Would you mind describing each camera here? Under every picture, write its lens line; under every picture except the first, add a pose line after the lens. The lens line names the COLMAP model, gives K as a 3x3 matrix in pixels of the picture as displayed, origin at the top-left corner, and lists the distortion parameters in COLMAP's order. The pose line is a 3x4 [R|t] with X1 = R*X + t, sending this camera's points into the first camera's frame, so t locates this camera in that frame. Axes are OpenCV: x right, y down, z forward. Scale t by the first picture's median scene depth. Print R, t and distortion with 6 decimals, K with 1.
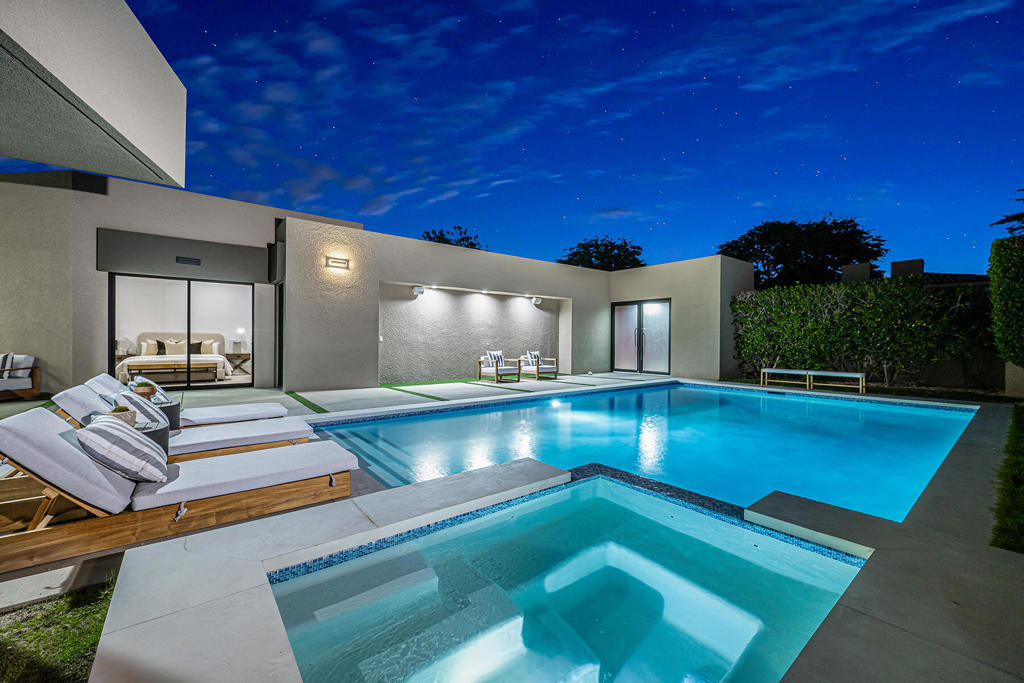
lens RADIAL K [[407.1, 0, 512.0], [0, 407.1, 341.5], [0, 0, 1]] dist [-0.000602, 0.000021]
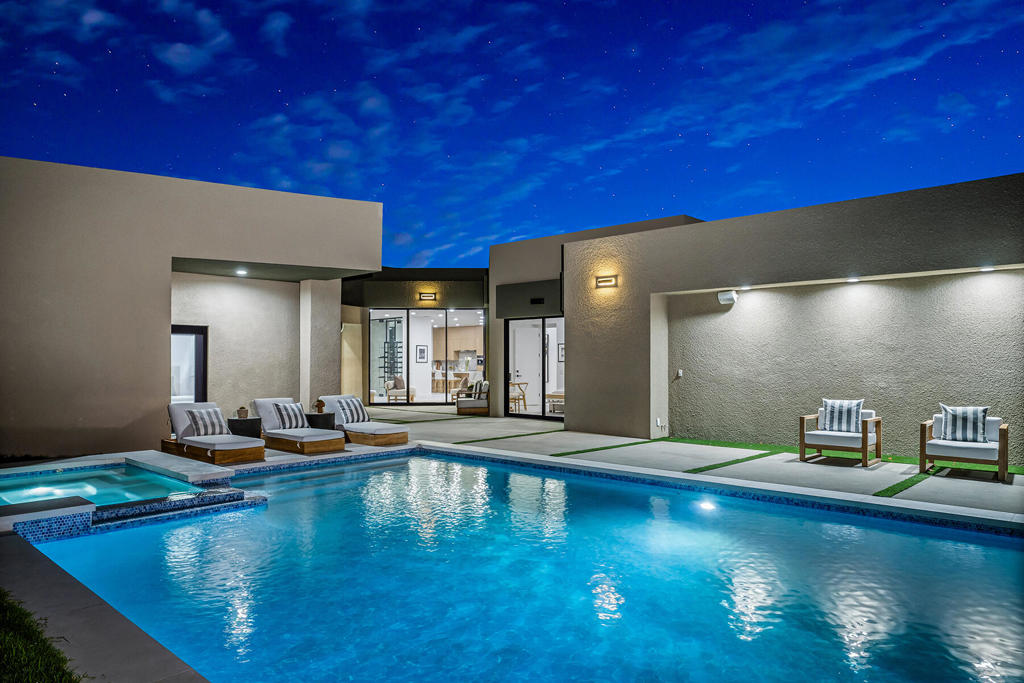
lens RADIAL K [[659.0, 0, 513.7], [0, 659.0, 359.2], [0, 0, 1]] dist [-0.003243, -0.000047]
pose [[0.159175, -0.010155, -0.987198, 0.834317], [-0.000501, 0.999946, -0.010367, -0.020168], [0.987250, 0.002144, 0.159161, 0.577703]]
